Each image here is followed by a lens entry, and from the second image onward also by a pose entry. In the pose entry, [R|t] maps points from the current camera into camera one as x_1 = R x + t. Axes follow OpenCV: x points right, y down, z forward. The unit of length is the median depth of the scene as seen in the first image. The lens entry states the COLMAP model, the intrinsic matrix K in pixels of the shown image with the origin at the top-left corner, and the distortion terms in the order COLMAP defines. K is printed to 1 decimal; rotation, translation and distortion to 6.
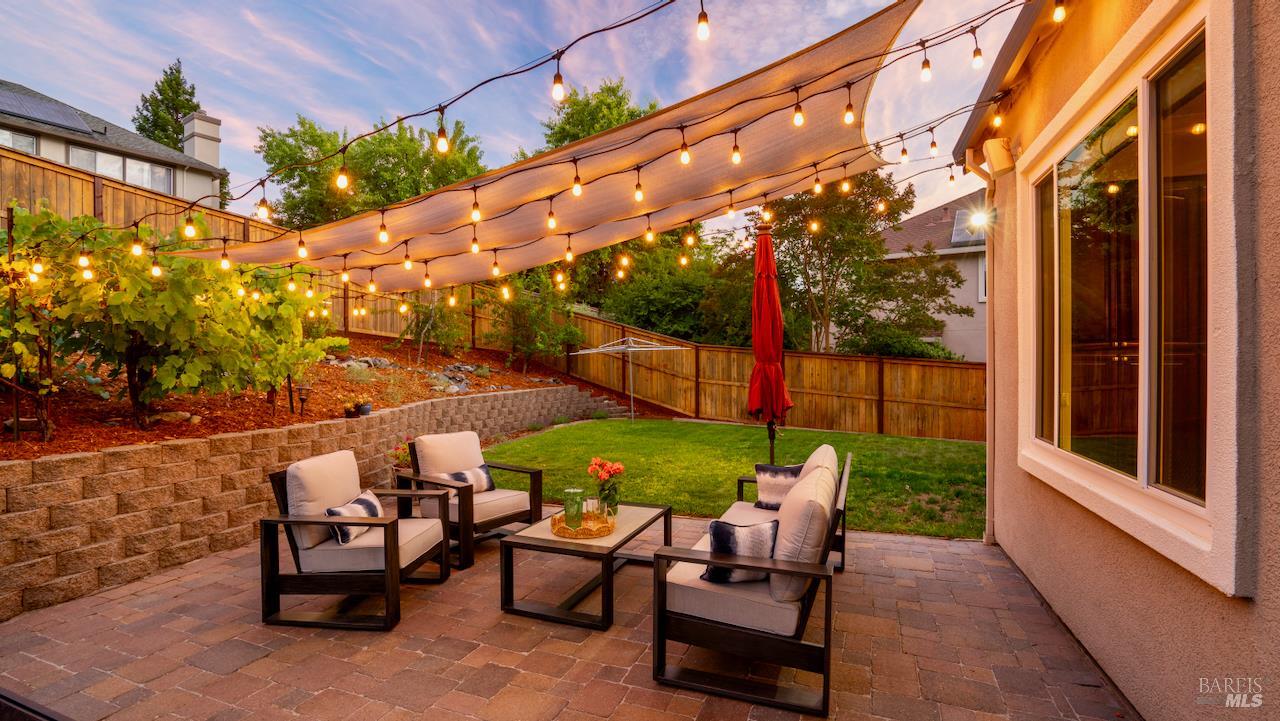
lens RADIAL K [[592.7, 0, 640.0], [0, 592.7, 360.5], [0, 0, 1]] dist [-0.004714, 0.000206]
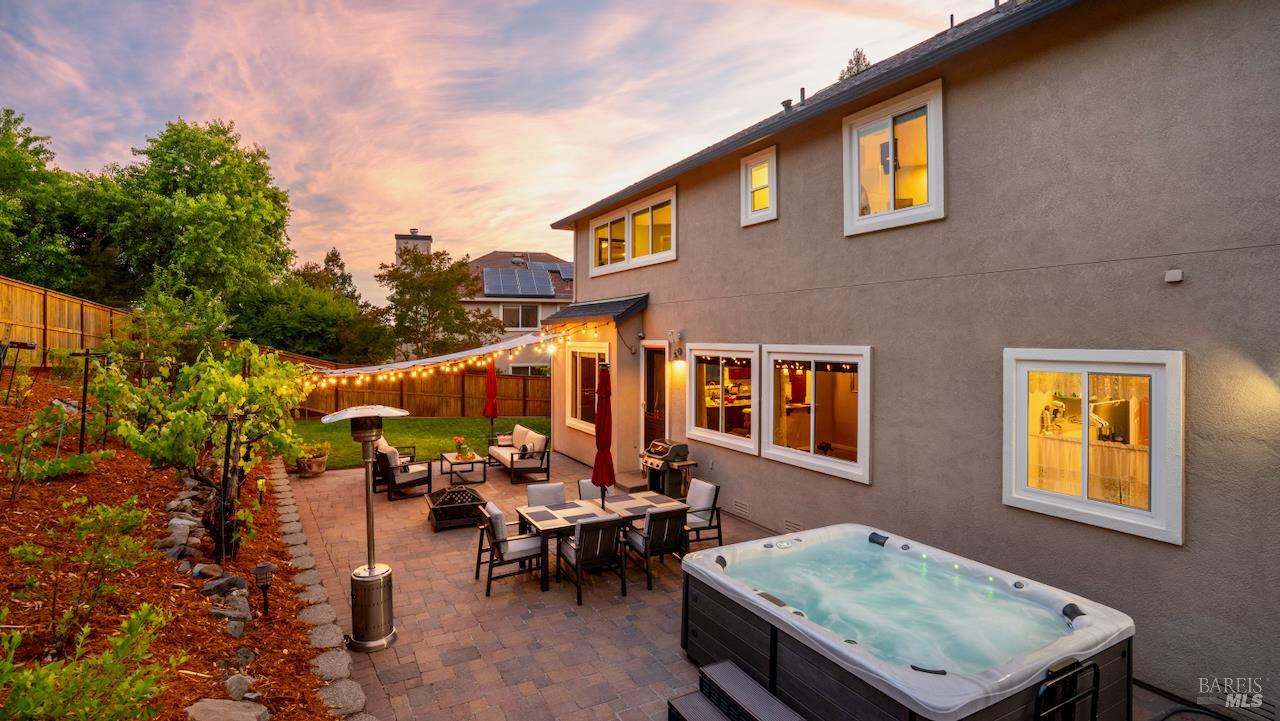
lens RADIAL K [[556.6, 0, 642.9], [0, 556.6, 336.3], [0, 0, 1]] dist [0.001858, 0.000106]
pose [[0.657032, 0.020839, 0.753575, -0.478459], [-0.014260, 0.999783, -0.015215, -0.093629], [-0.753728, -0.000749, 0.657186, -0.467948]]
